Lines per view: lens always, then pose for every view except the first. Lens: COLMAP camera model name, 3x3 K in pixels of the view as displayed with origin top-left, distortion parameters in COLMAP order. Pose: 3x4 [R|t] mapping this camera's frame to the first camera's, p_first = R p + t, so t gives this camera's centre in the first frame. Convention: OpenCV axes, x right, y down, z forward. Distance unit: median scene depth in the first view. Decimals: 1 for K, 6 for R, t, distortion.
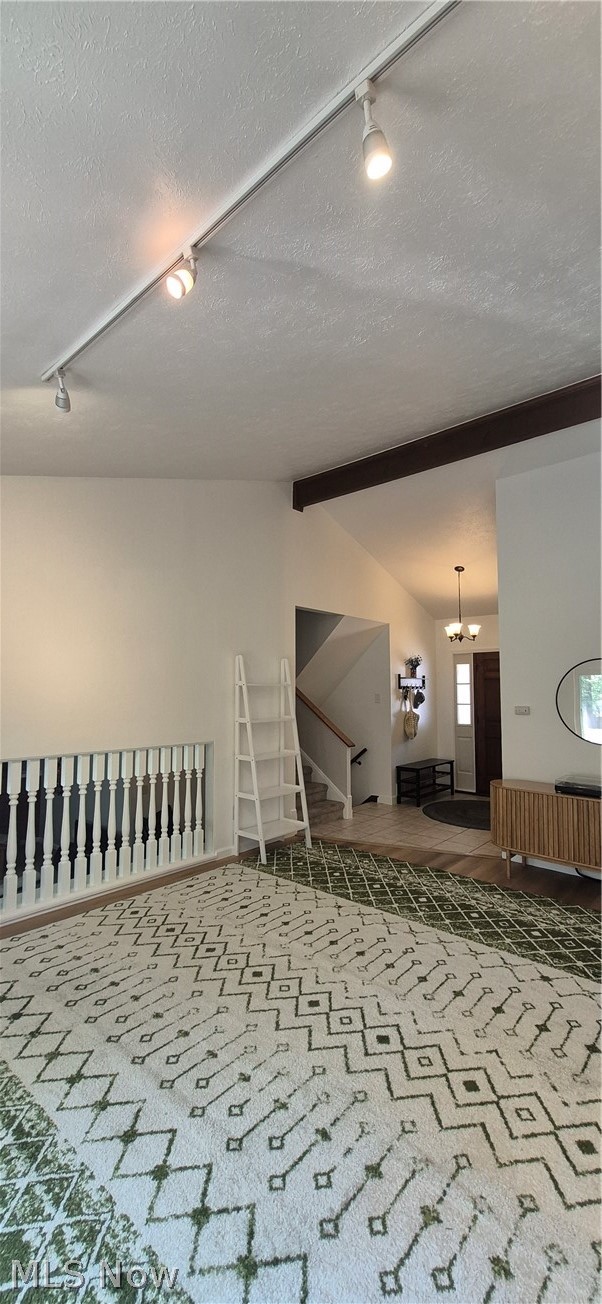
lens RADIAL K [[509.3, 0, 297.9], [0, 509.3, 654.4], [0, 0, 1]] dist [0.002575, -0.000124]
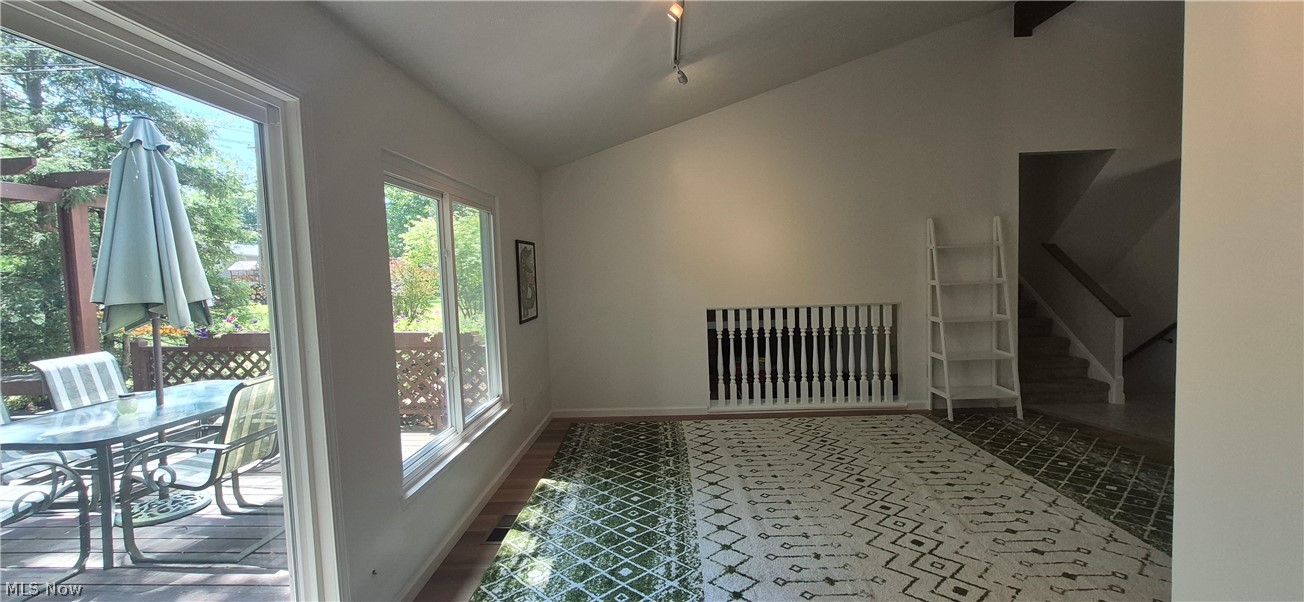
lens RADIAL K [[509.3, 0, 657.9], [0, 509.3, 297.2], [0, 0, 1]] dist [0.002575, -0.000124]
pose [[0.645407, 0.020798, -0.763556, 0.374302], [0.091327, 0.990357, 0.104171, 0.002642], [0.758360, -0.136966, 0.637284, -0.079987]]
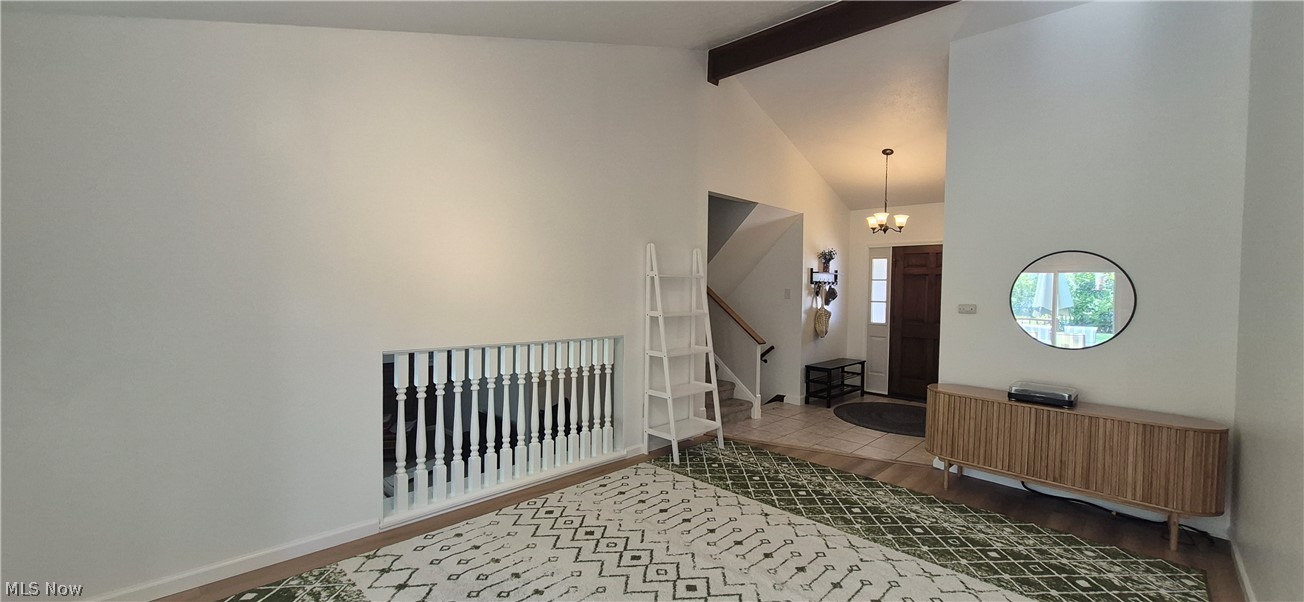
lens RADIAL K [[509.3, 0, 652.4], [0, 509.3, 297.7], [0, 0, 1]] dist [0.002575, -0.000124]
pose [[0.998439, 0.017258, -0.053126, -0.074964], [-0.012306, 0.995669, 0.092156, 0.017540], [0.054486, -0.091358, 0.994326, 0.092677]]
